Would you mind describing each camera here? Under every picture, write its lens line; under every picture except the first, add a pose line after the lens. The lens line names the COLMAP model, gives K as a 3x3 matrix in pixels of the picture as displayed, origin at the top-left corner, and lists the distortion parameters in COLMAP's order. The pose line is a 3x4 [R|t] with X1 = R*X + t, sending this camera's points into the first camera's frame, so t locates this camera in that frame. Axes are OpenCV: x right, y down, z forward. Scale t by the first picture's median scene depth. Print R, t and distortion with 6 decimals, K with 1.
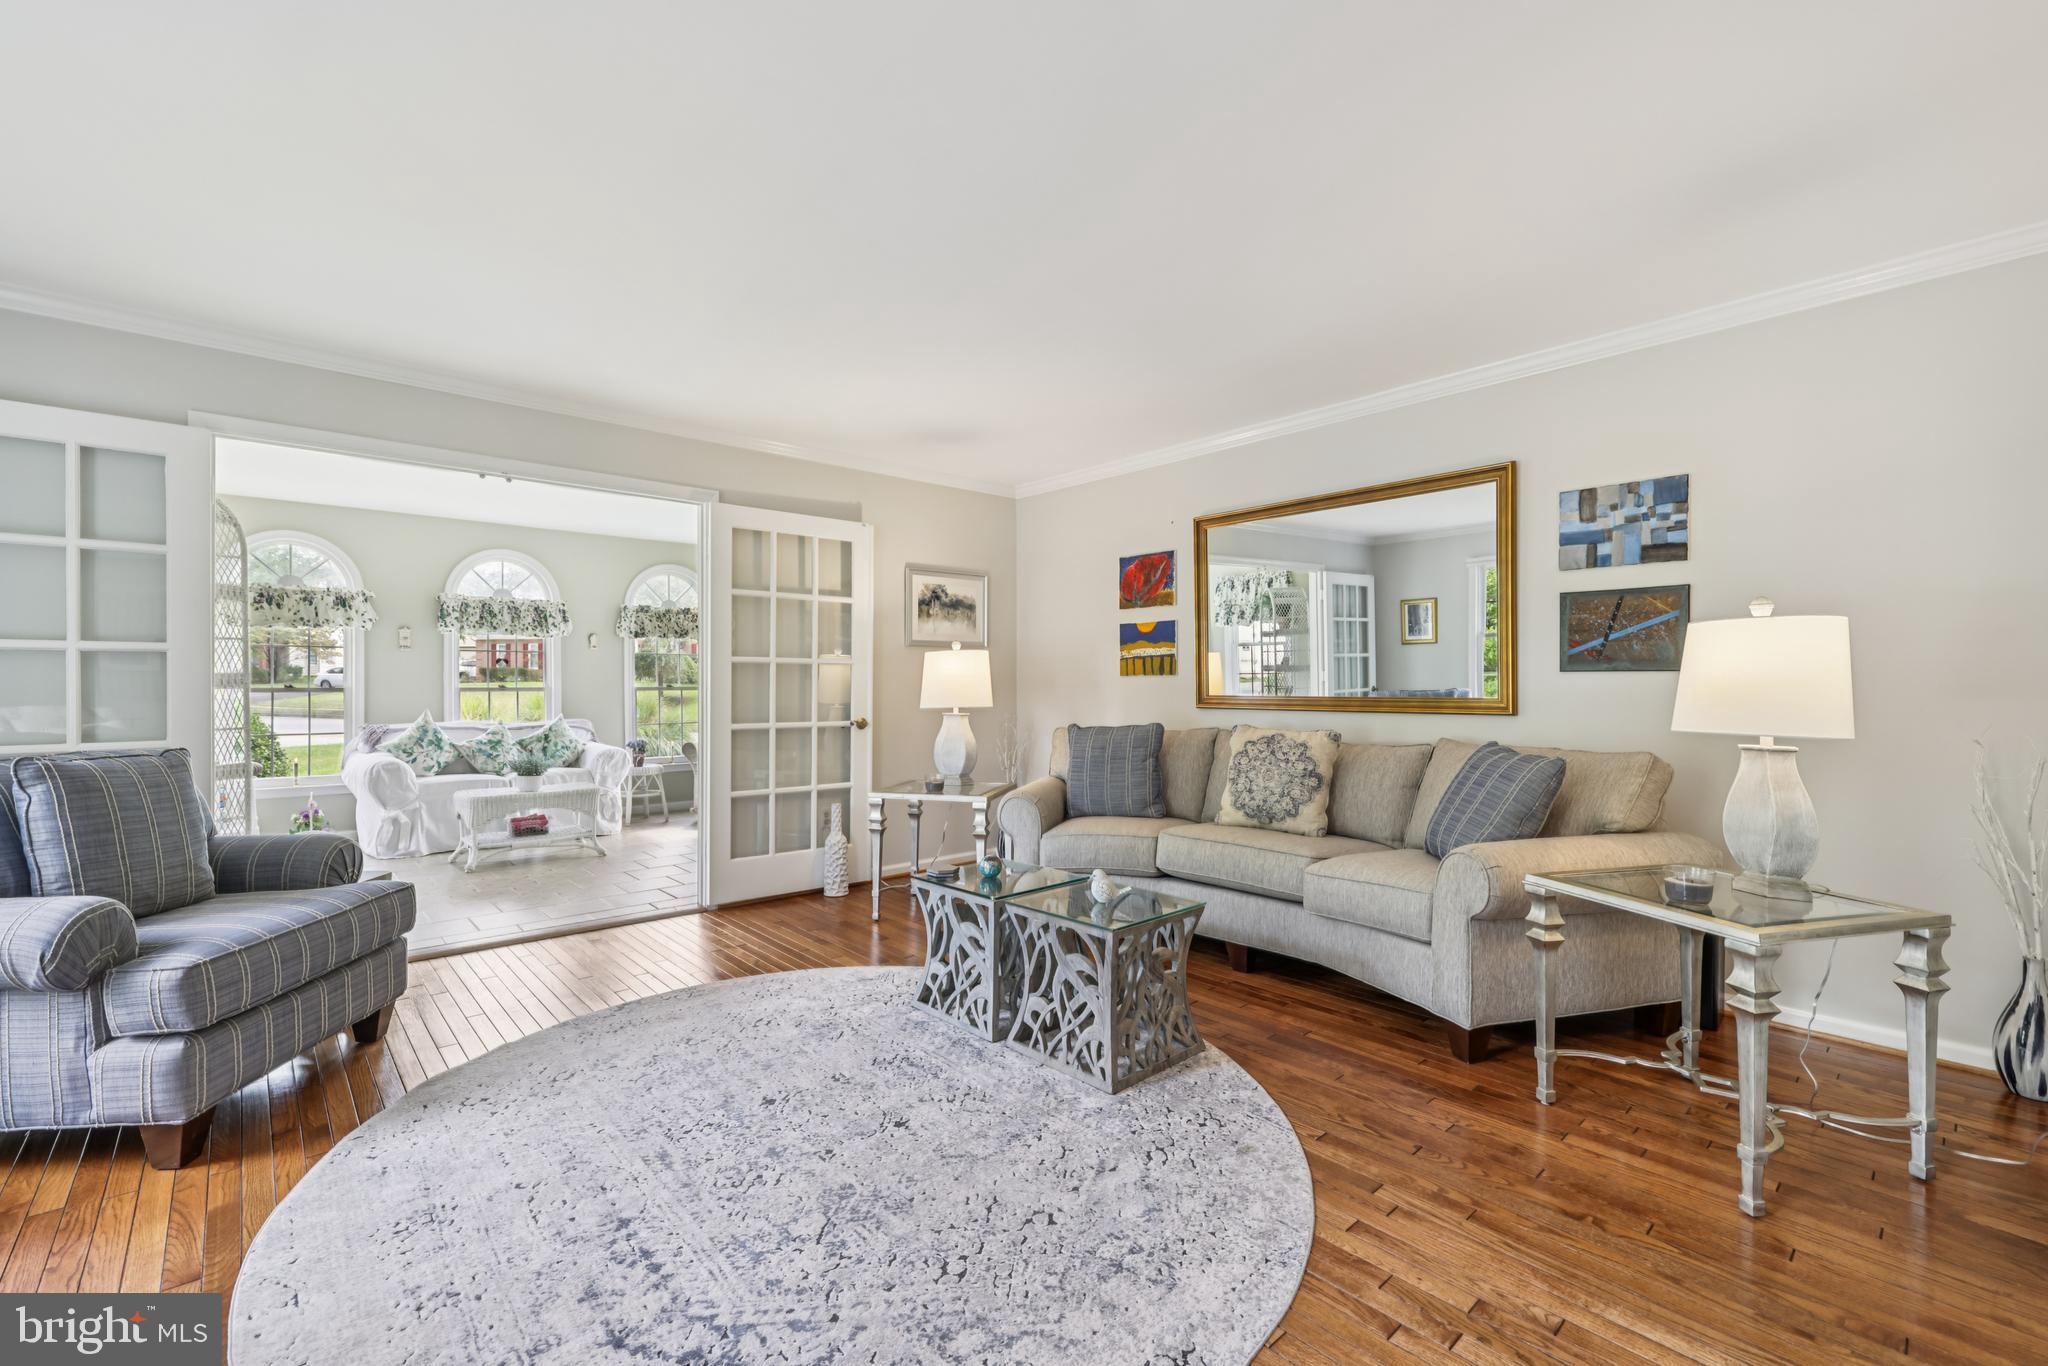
lens RADIAL K [[862.7, 0, 1026.1], [0, 862.7, 682.4], [0, 0, 1]] dist [-0.011586, 0.001883]
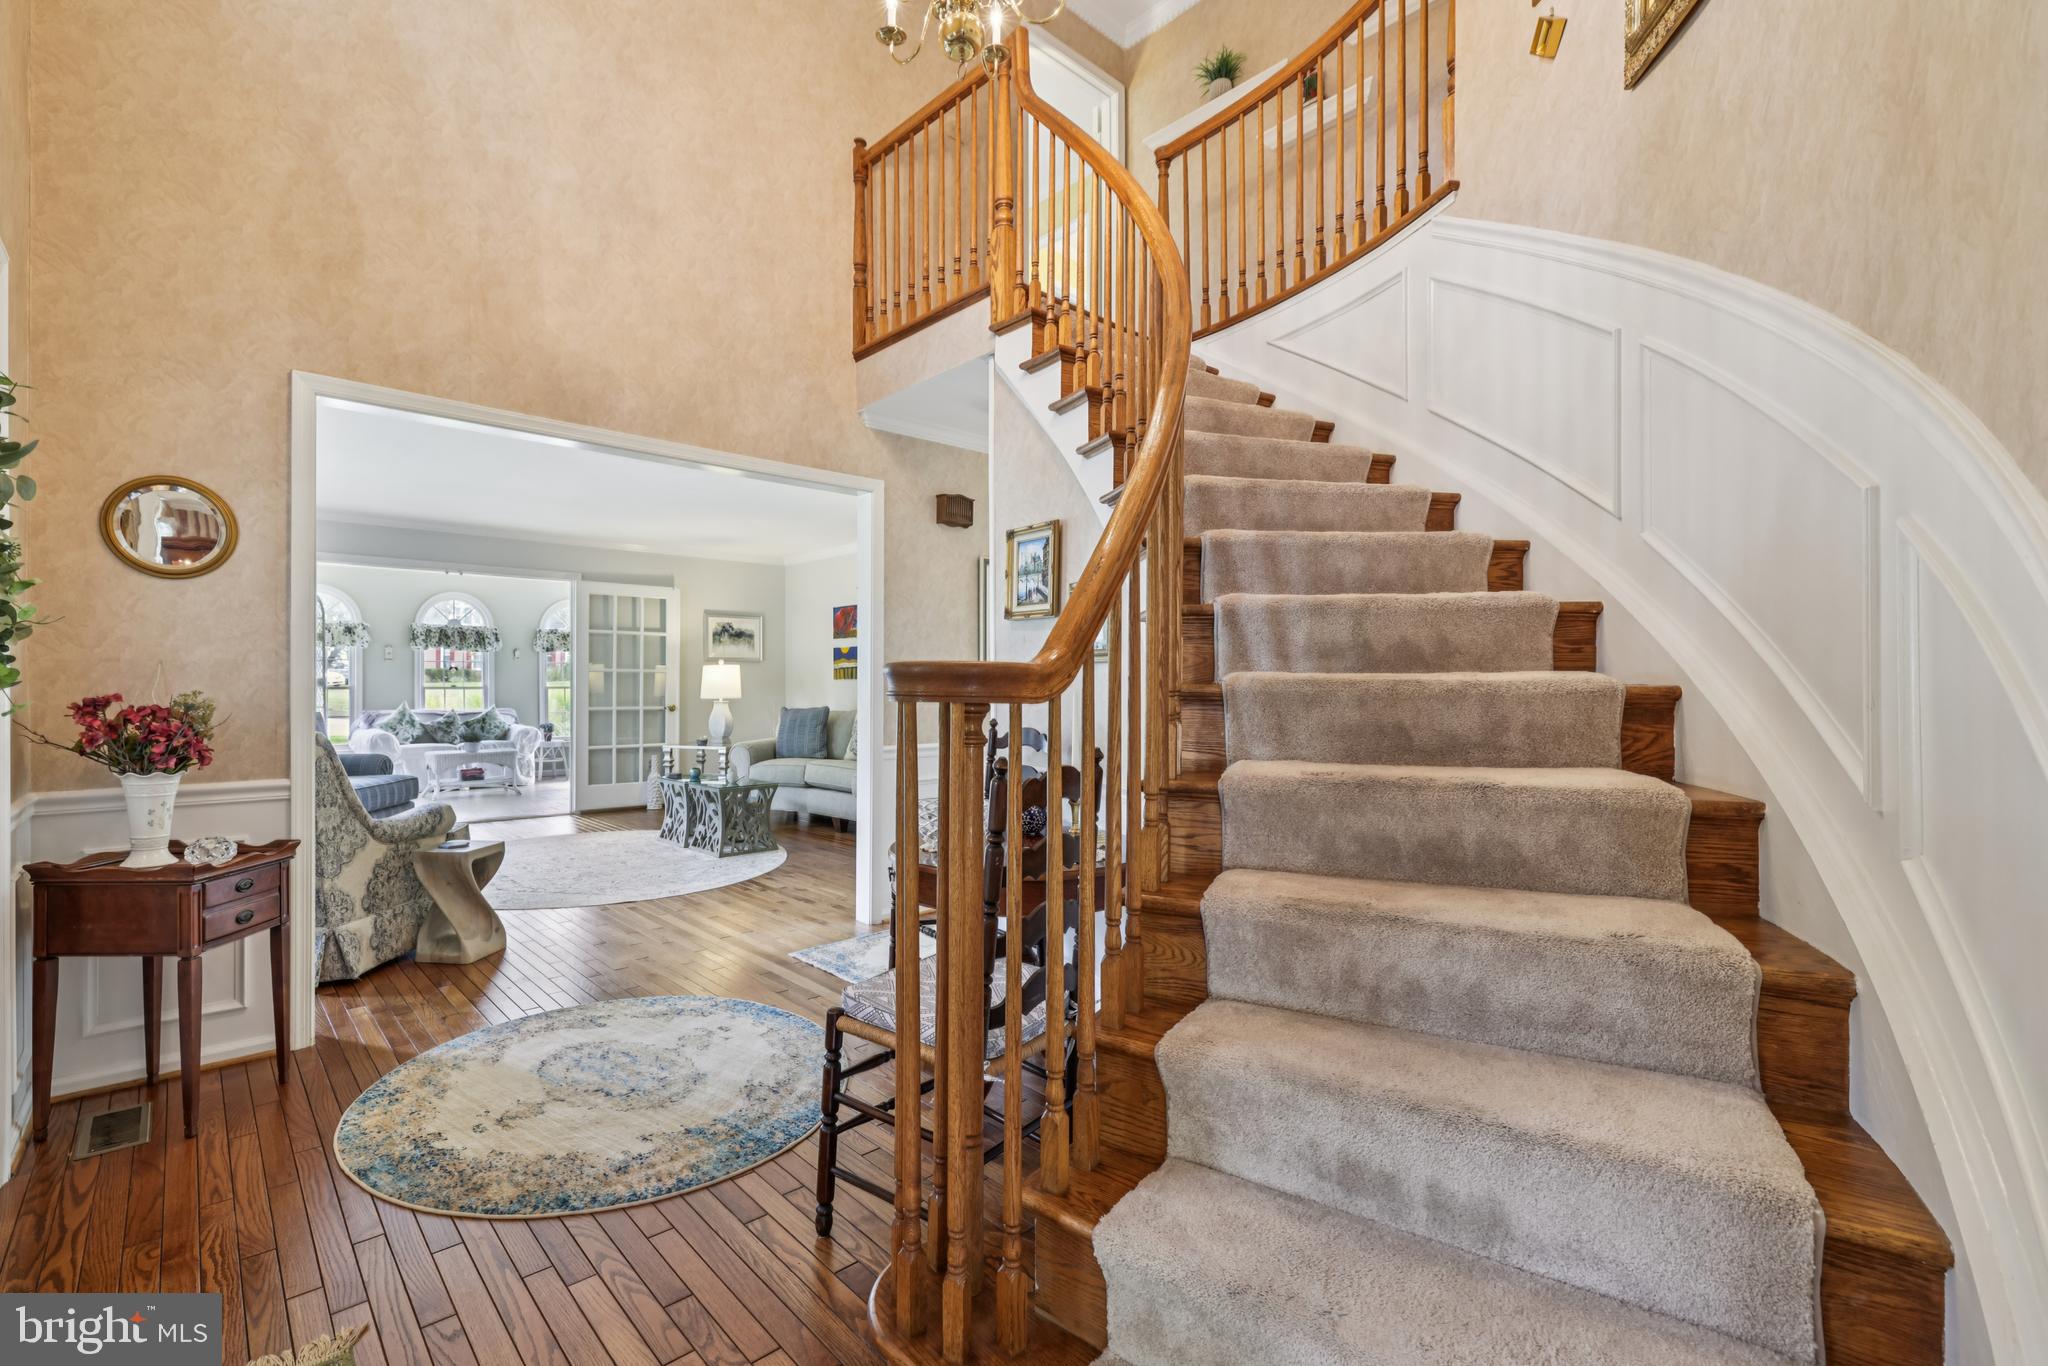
lens RADIAL K [[862.7, 0, 982.3], [0, 862.7, 678.1], [0, 0, 1]] dist [-0.011586, 0.001883]
pose [[0.999939, 0.000289, 0.011082, 0.385331], [-0.000241, 0.999991, -0.004310, -0.003169], [-0.011084, 0.004307, 0.999929, -0.664918]]
